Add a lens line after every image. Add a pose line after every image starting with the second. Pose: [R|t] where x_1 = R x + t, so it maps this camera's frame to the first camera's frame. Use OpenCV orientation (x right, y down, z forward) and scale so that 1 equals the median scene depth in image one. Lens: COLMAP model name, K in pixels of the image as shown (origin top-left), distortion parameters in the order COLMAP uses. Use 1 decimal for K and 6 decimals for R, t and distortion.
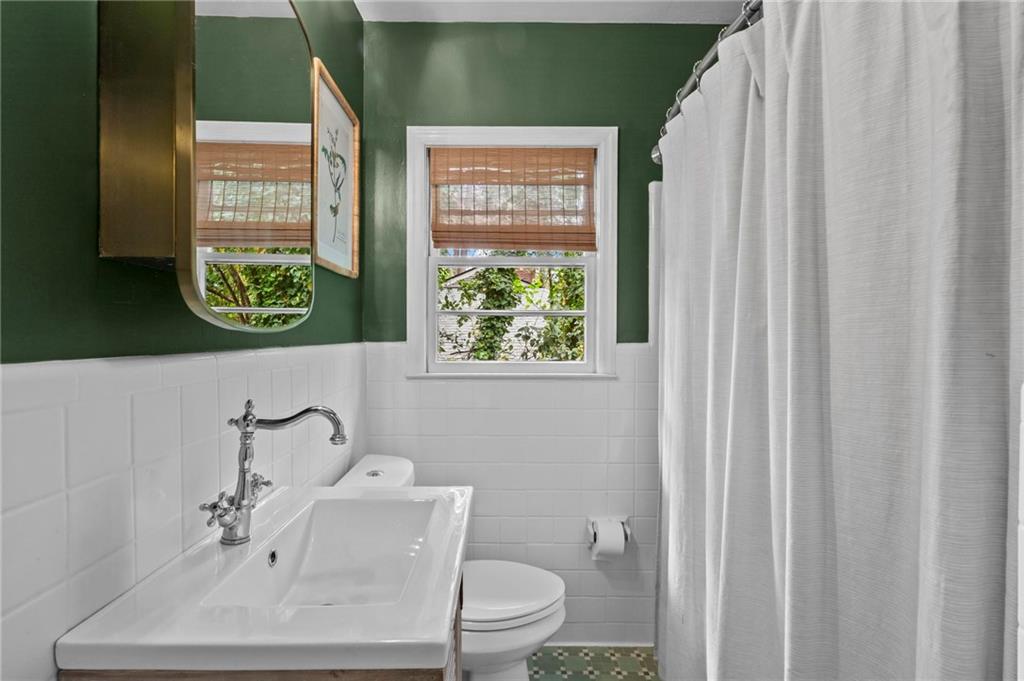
lens RADIAL K [[493.8, 0, 510.7], [0, 493.8, 342.1], [0, 0, 1]] dist [-0.001050, 0.001262]
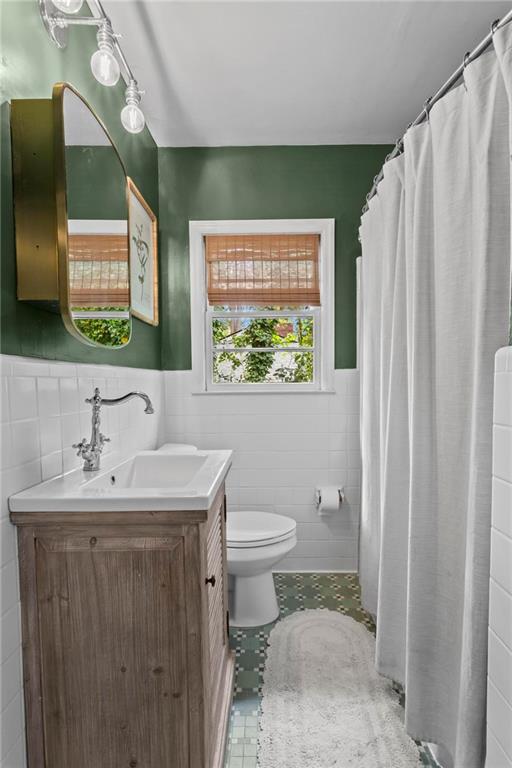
lens RADIAL K [[370.4, 0, 266.5], [0, 370.4, 397.7], [0, 0, 1]] dist [-0.001050, 0.001262]
pose [[0.999815, -0.009397, -0.016798, 0.034368], [0.010070, 0.999131, 0.040450, 0.045848], [0.016403, -0.040612, 0.999040, -0.118791]]
